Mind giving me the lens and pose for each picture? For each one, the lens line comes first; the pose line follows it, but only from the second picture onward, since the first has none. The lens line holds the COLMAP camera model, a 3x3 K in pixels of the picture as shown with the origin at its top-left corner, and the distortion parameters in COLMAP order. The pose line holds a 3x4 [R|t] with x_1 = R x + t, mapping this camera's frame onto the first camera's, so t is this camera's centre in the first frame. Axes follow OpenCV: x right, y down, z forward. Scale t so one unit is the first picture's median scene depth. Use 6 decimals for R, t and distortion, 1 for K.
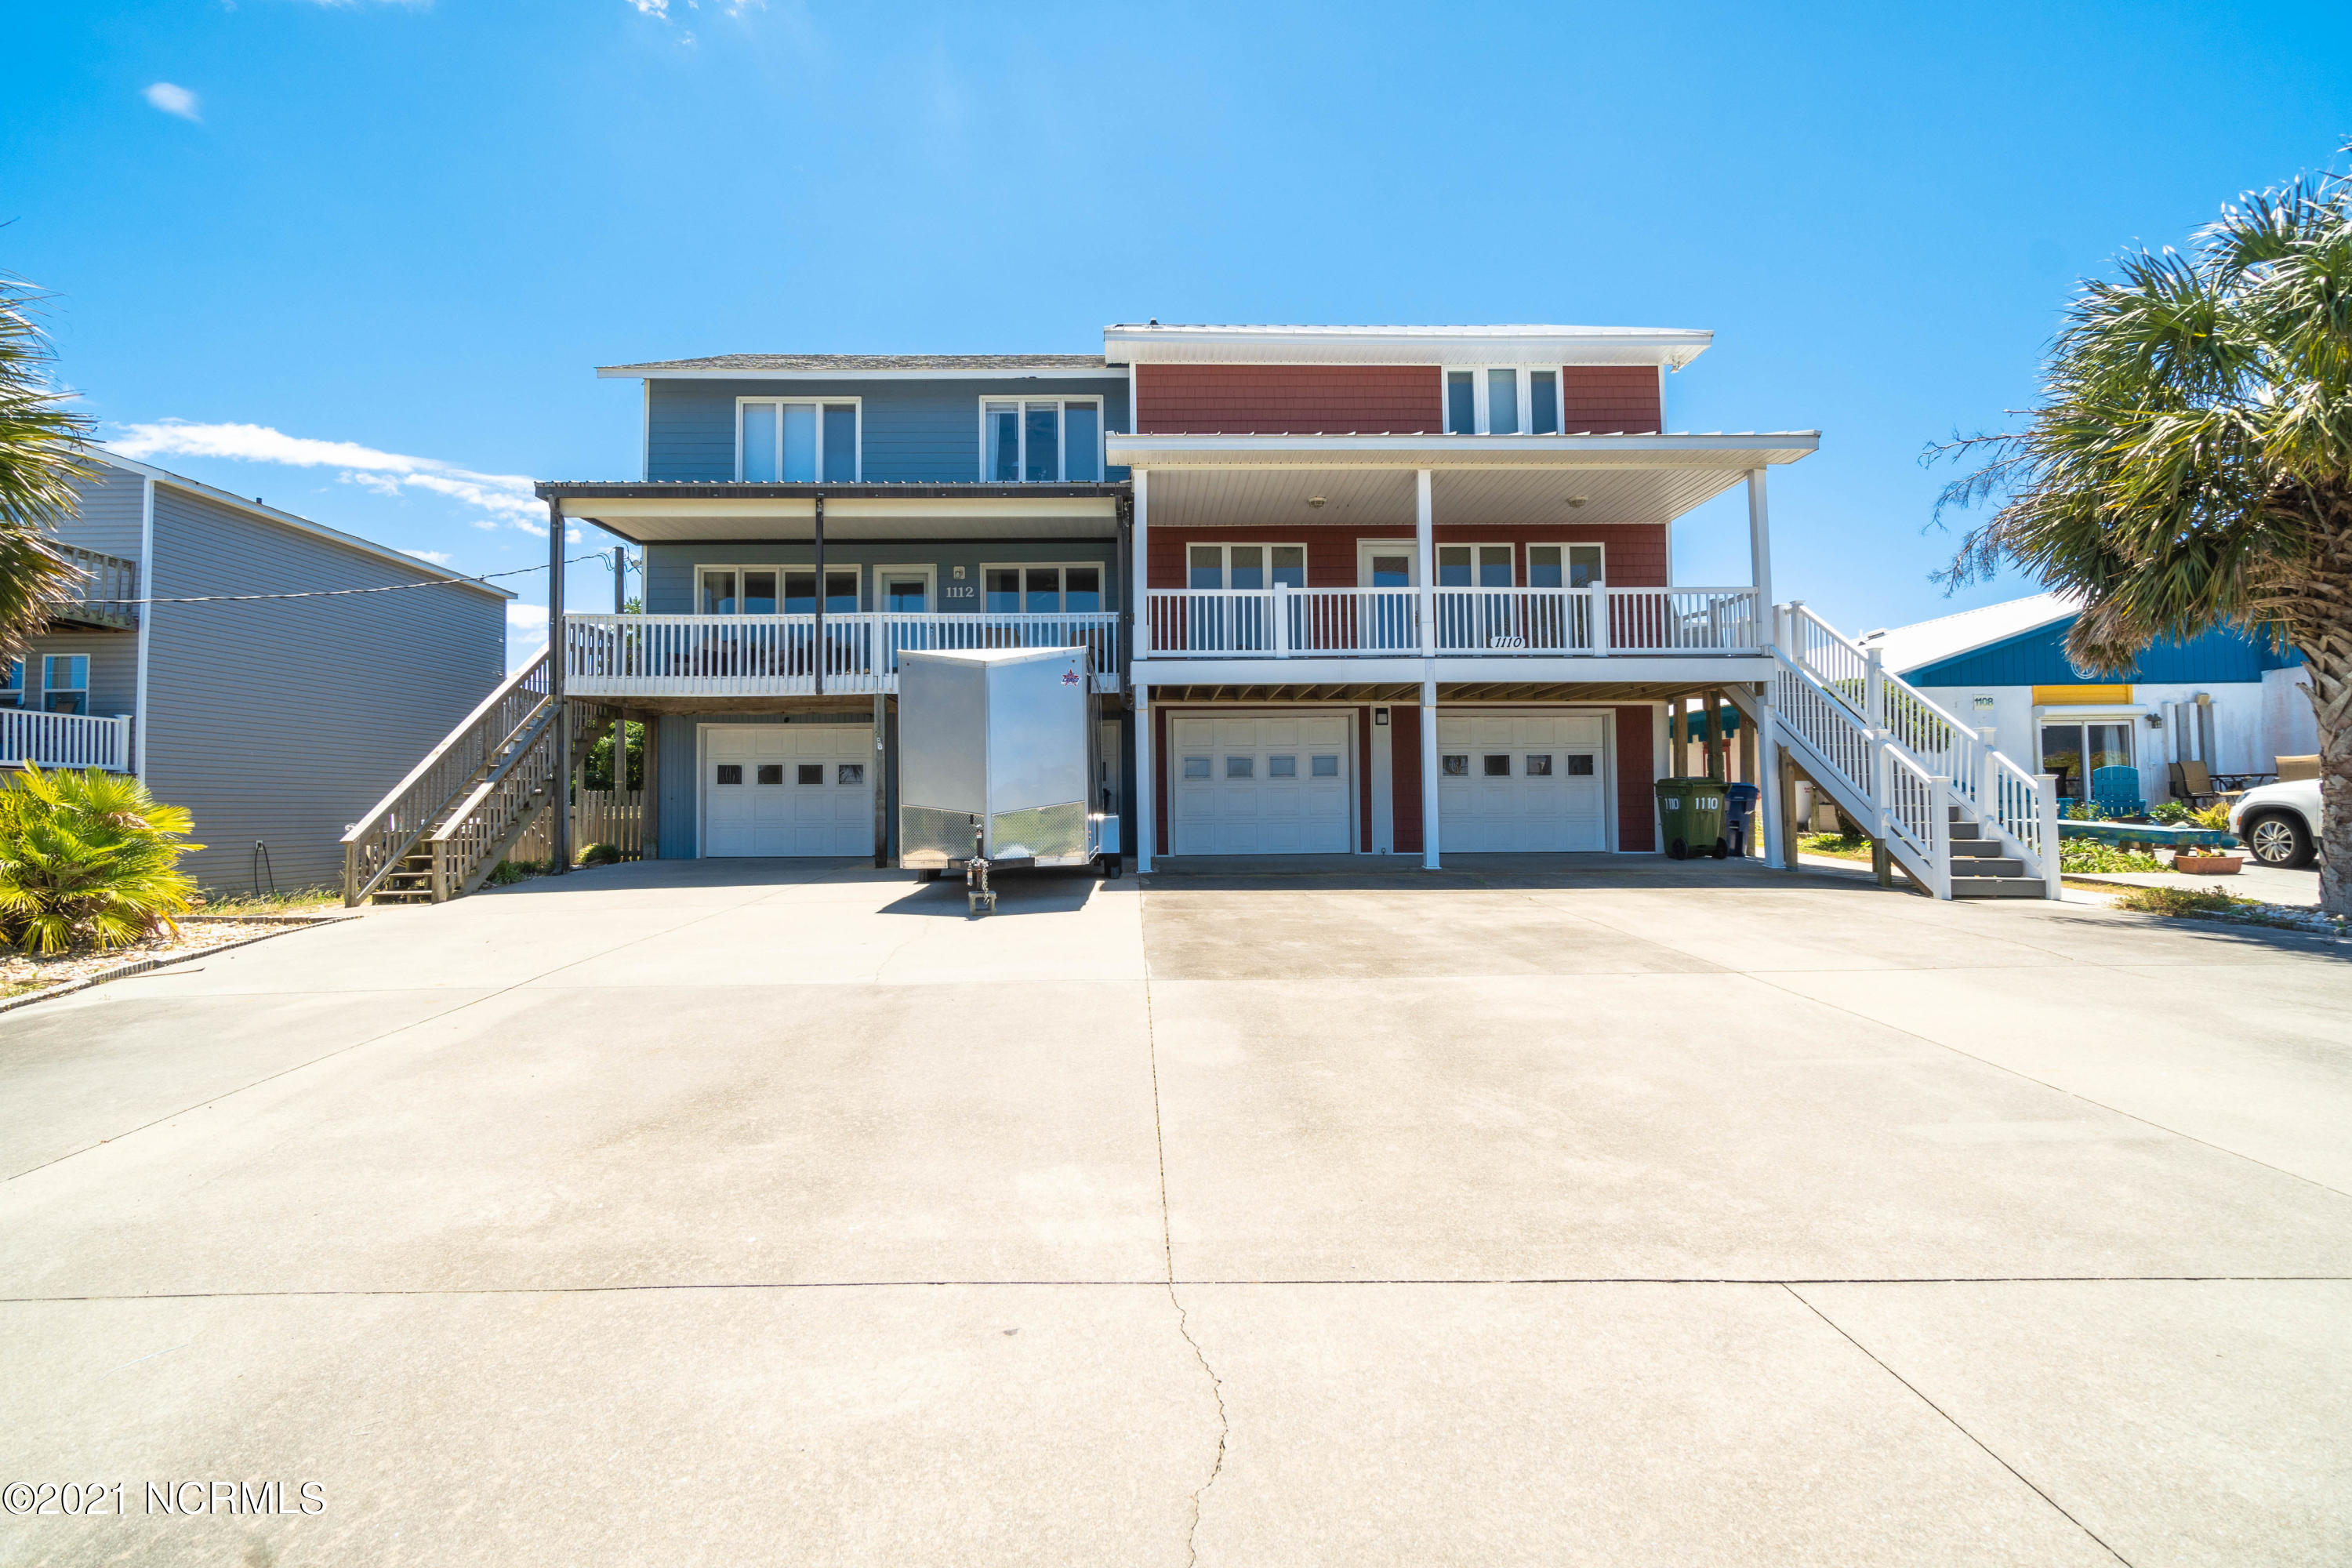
lens RADIAL K [[1020.4, 0, 1160.3], [0, 1020.4, 769.1], [0, 0, 1]] dist [-0.004465, 0.000883]
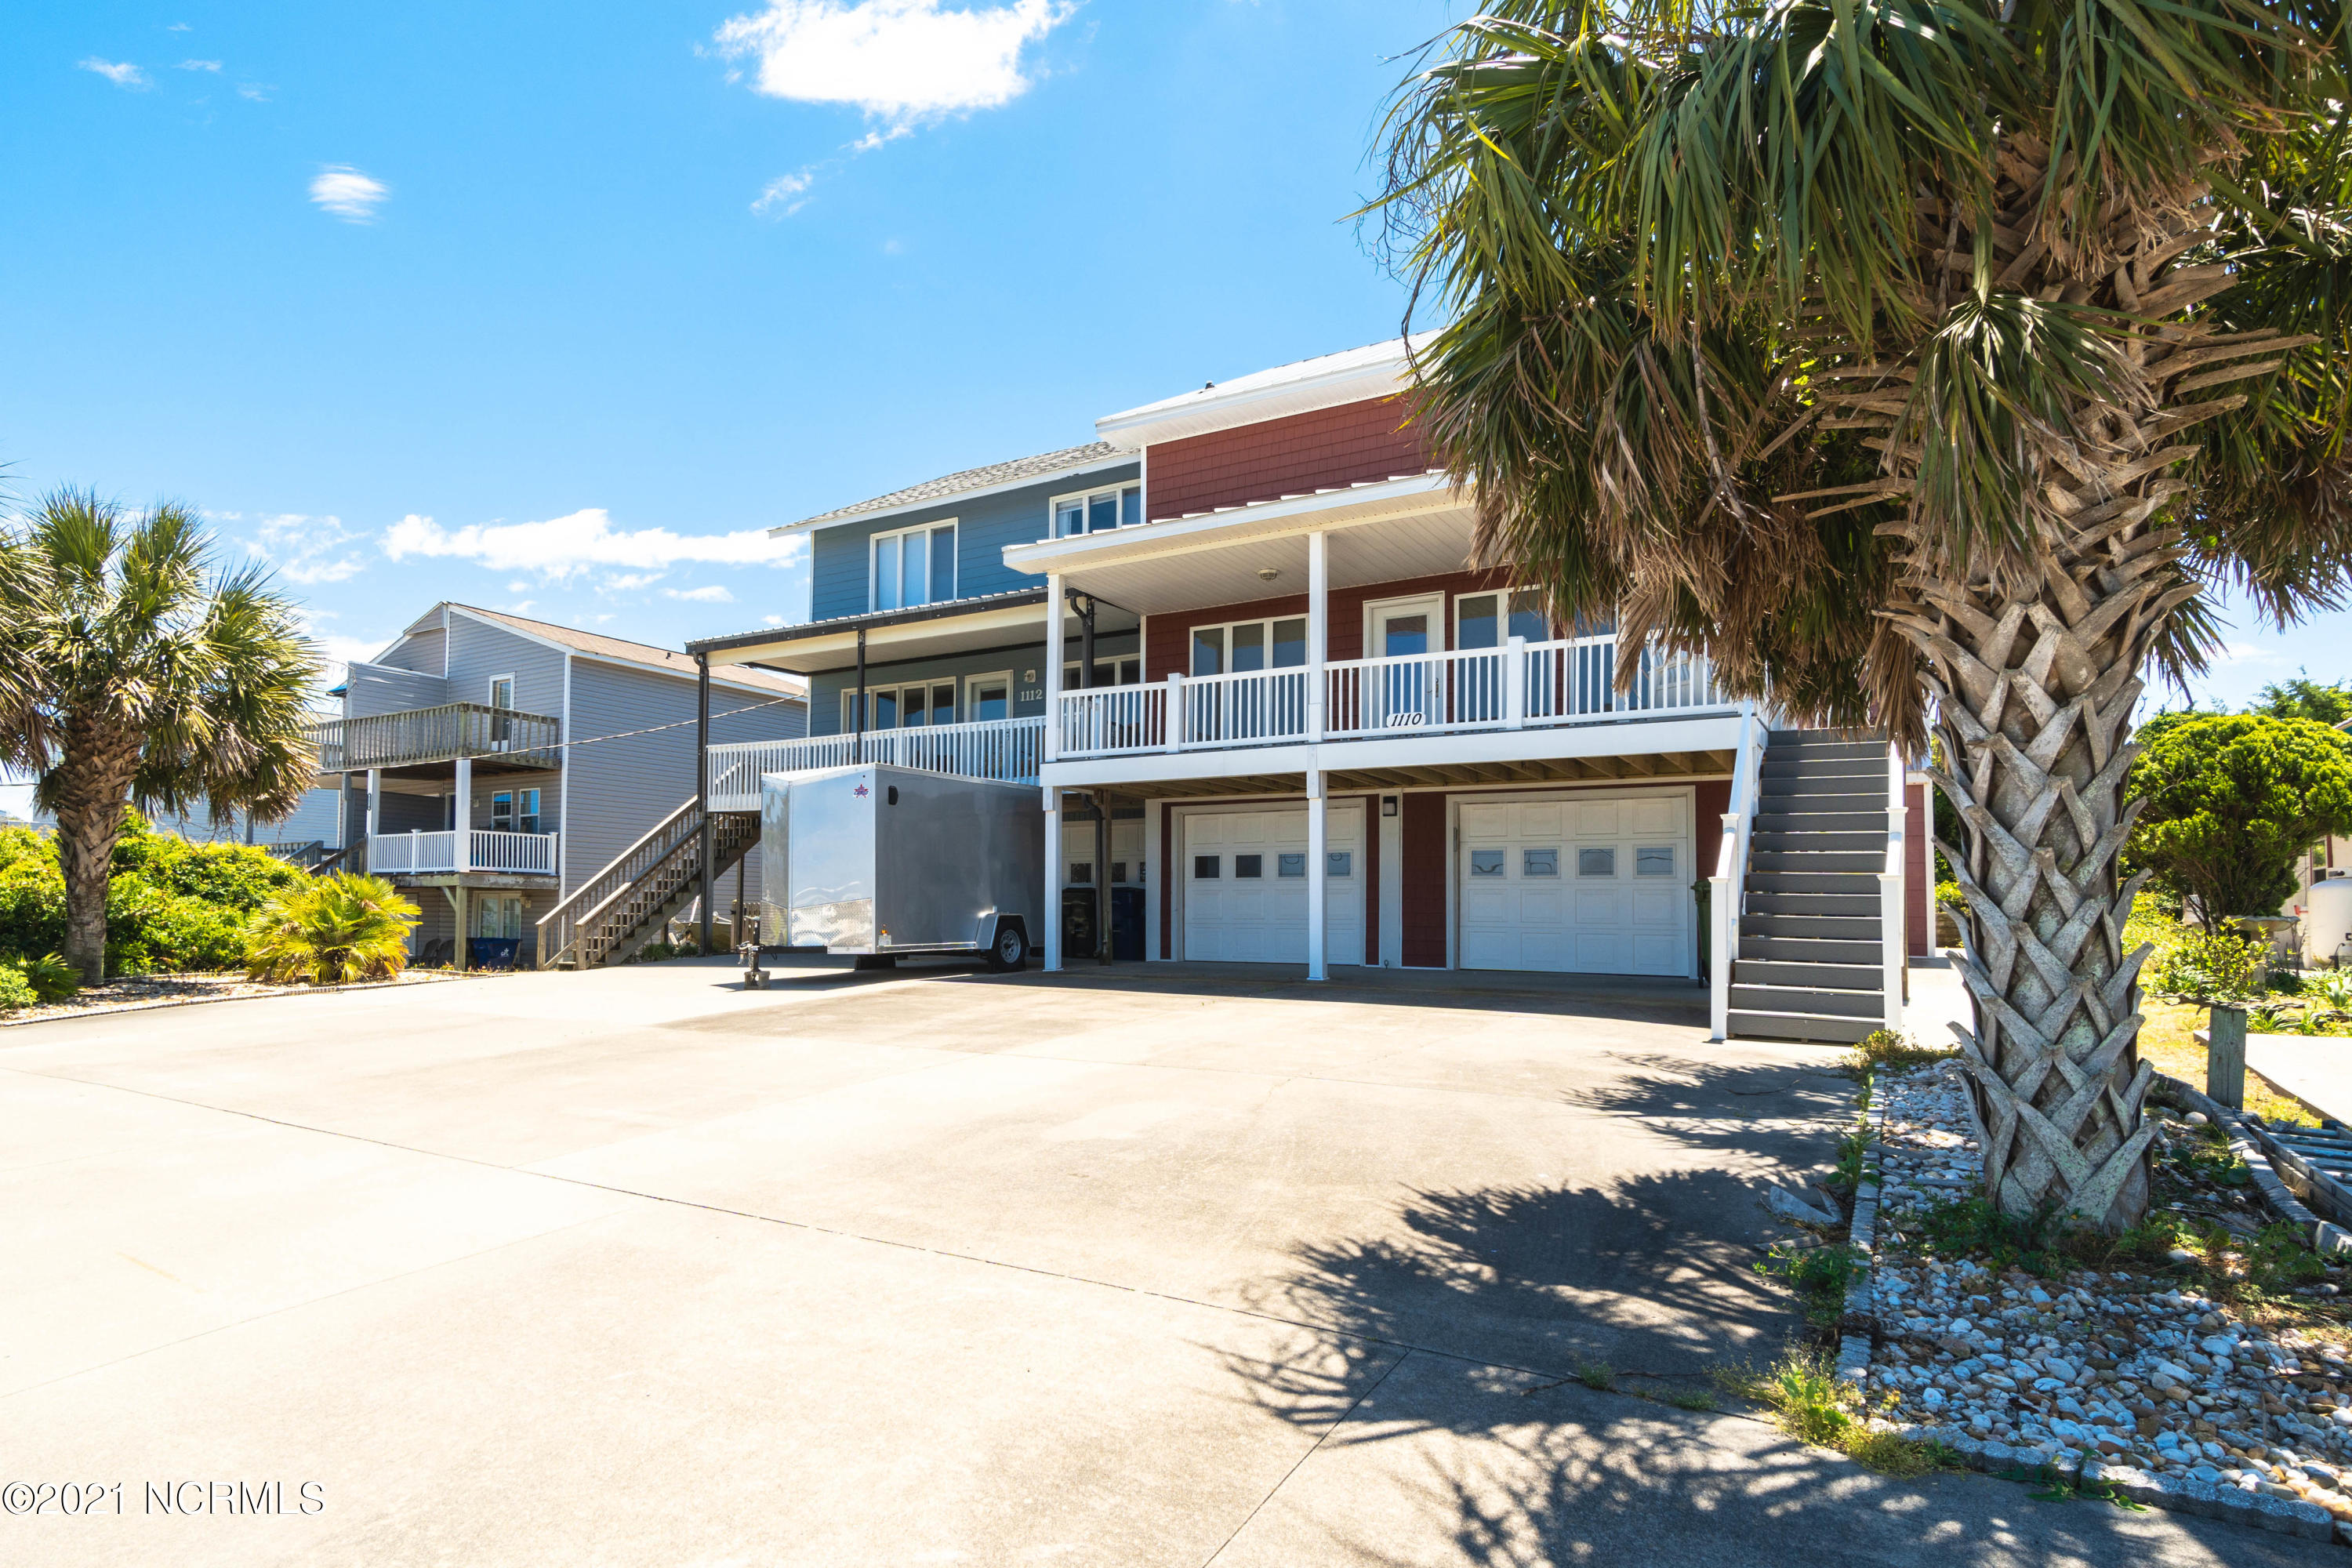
lens RADIAL K [[1321.8, 0, 1088.8], [0, 1321.8, 839.2], [0, 0, 1]] dist [-0.003545, 0.002299]
pose [[0.827035, -0.017024, -0.561893, 0.687193], [0.005304, 0.999733, -0.022482, -0.000482], [0.562126, 0.015613, 0.826904, -0.060156]]
